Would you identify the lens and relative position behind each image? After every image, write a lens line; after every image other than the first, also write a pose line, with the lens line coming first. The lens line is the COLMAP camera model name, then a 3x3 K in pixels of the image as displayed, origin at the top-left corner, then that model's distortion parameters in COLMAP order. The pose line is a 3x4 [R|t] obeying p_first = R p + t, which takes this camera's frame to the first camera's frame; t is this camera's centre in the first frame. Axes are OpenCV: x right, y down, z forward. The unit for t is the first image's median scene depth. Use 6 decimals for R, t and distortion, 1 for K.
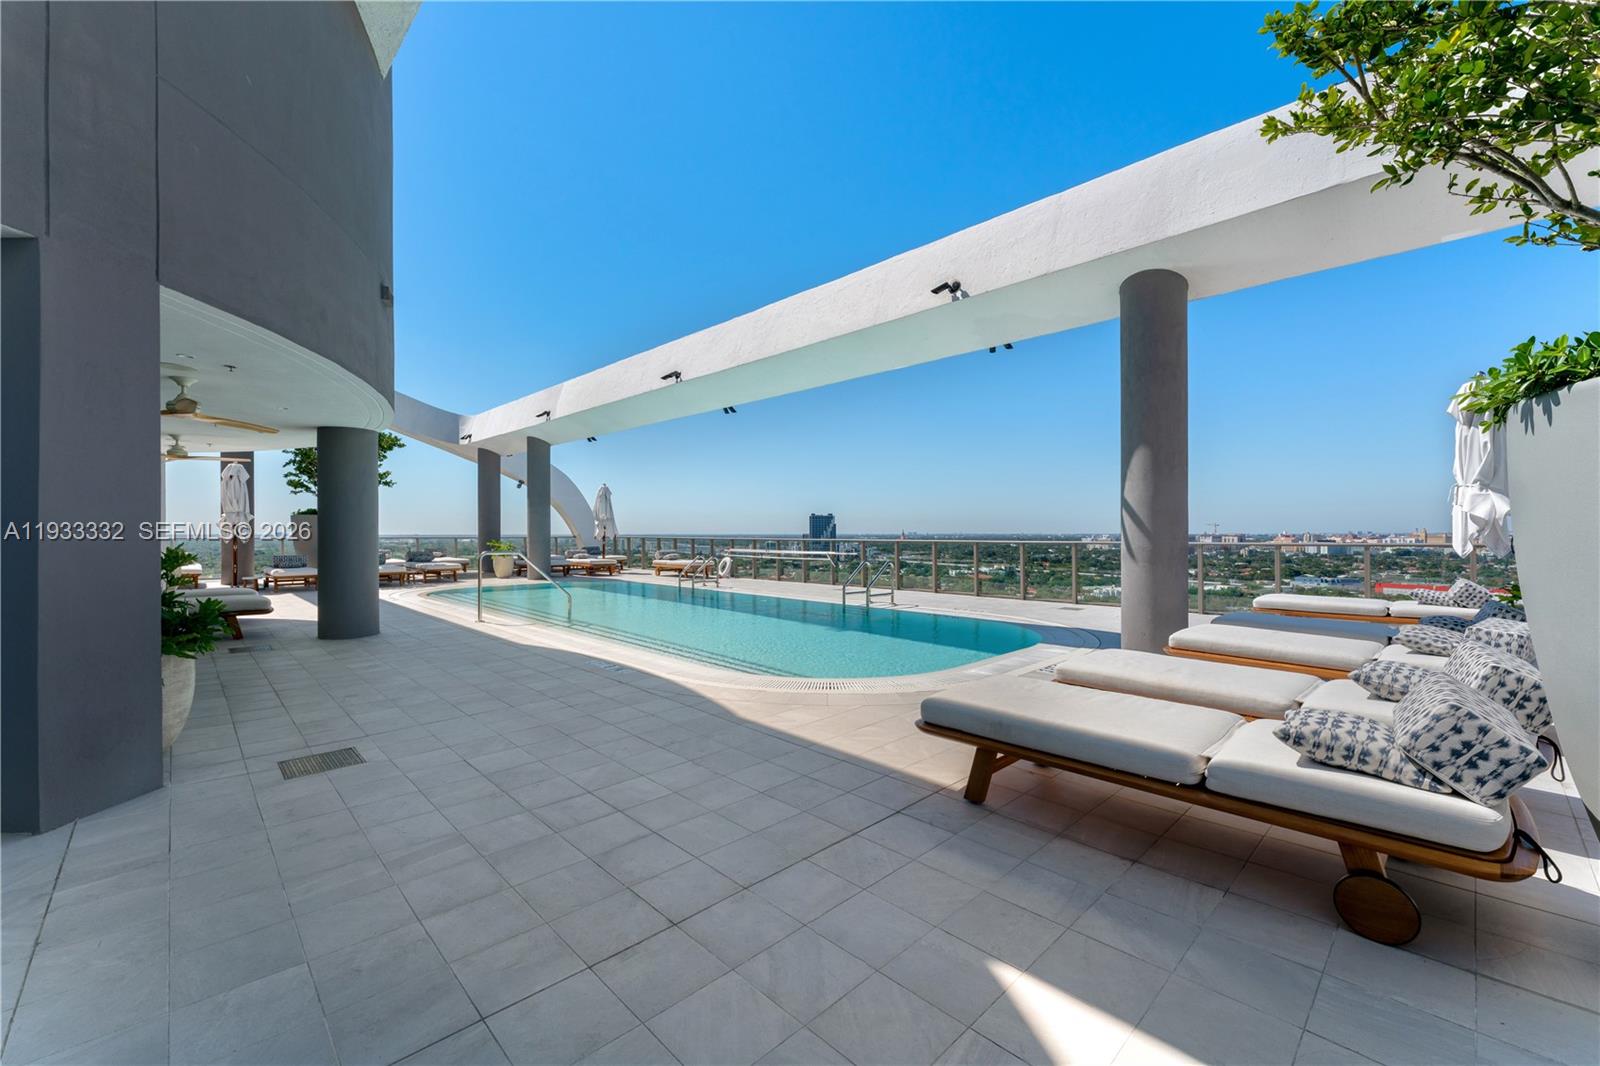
lens RADIAL K [[651.3, 0, 793.6], [0, 651.3, 526.8], [0, 0, 1]] dist [-0.001462, -0.000415]
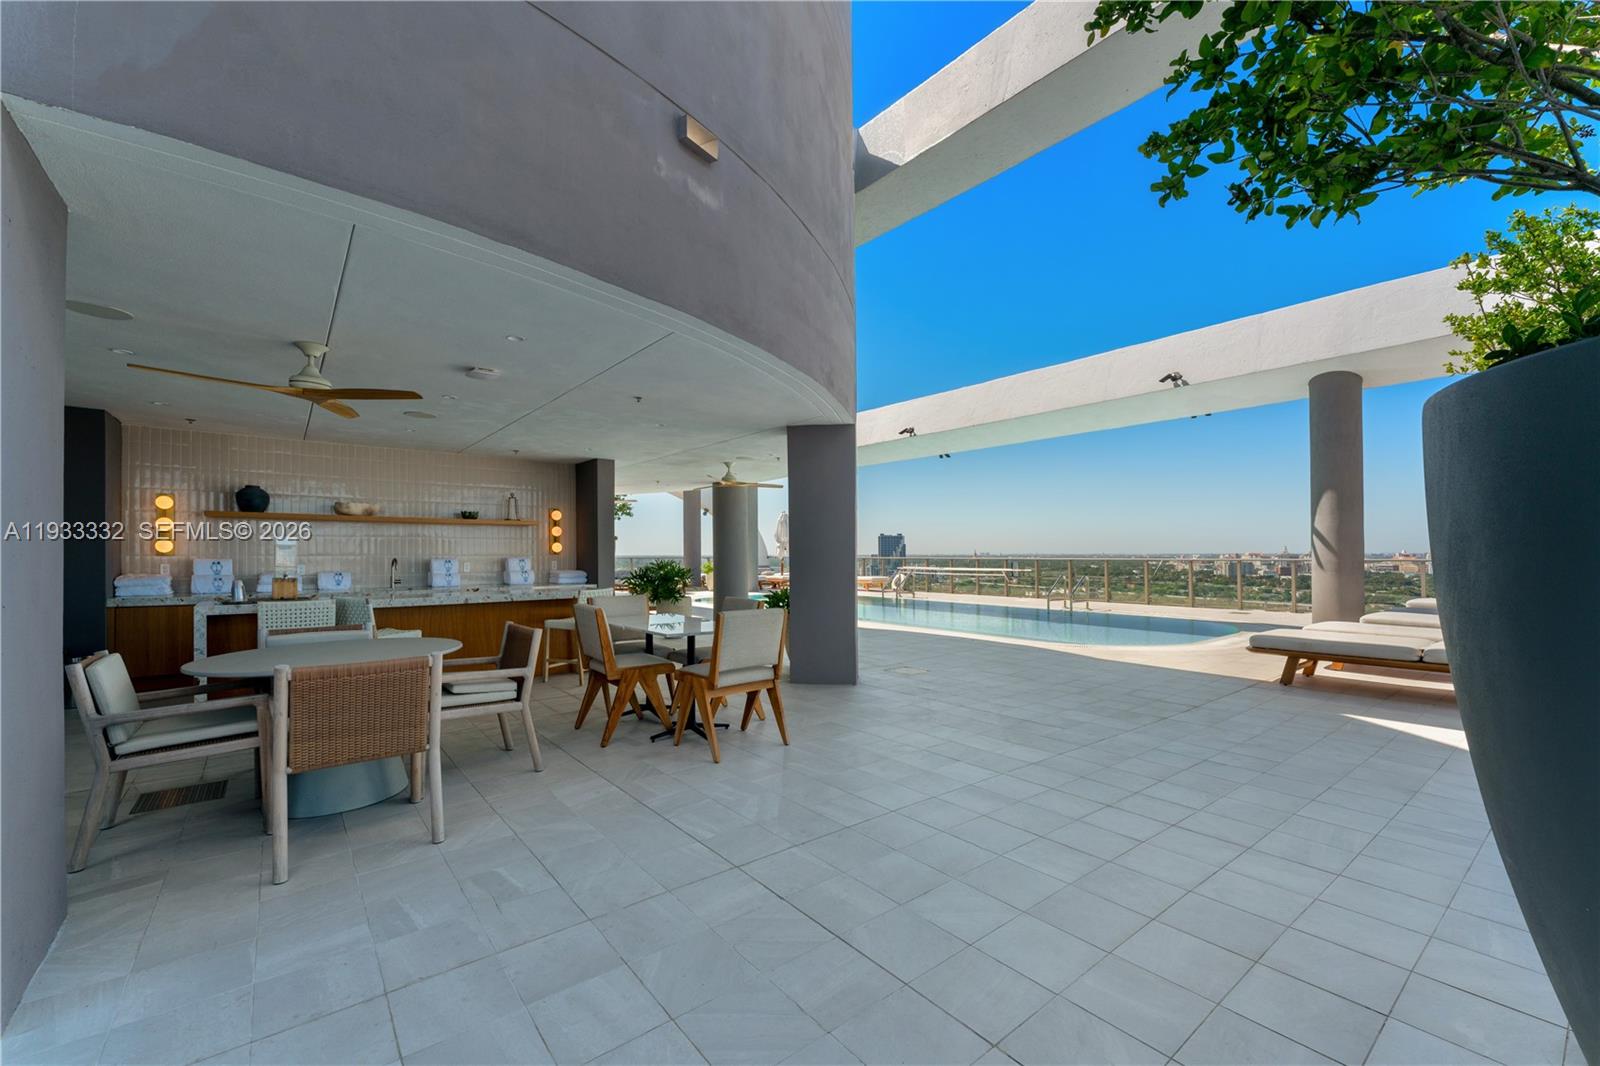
lens RADIAL K [[651.3, 0, 804.9], [0, 651.3, 549.9], [0, 0, 1]] dist [-0.001462, -0.000415]
pose [[0.995933, -0.004802, -0.089971, -0.426835], [0.005140, 0.999981, 0.003521, -0.003822], [0.089952, -0.003969, 0.995938, -0.474821]]
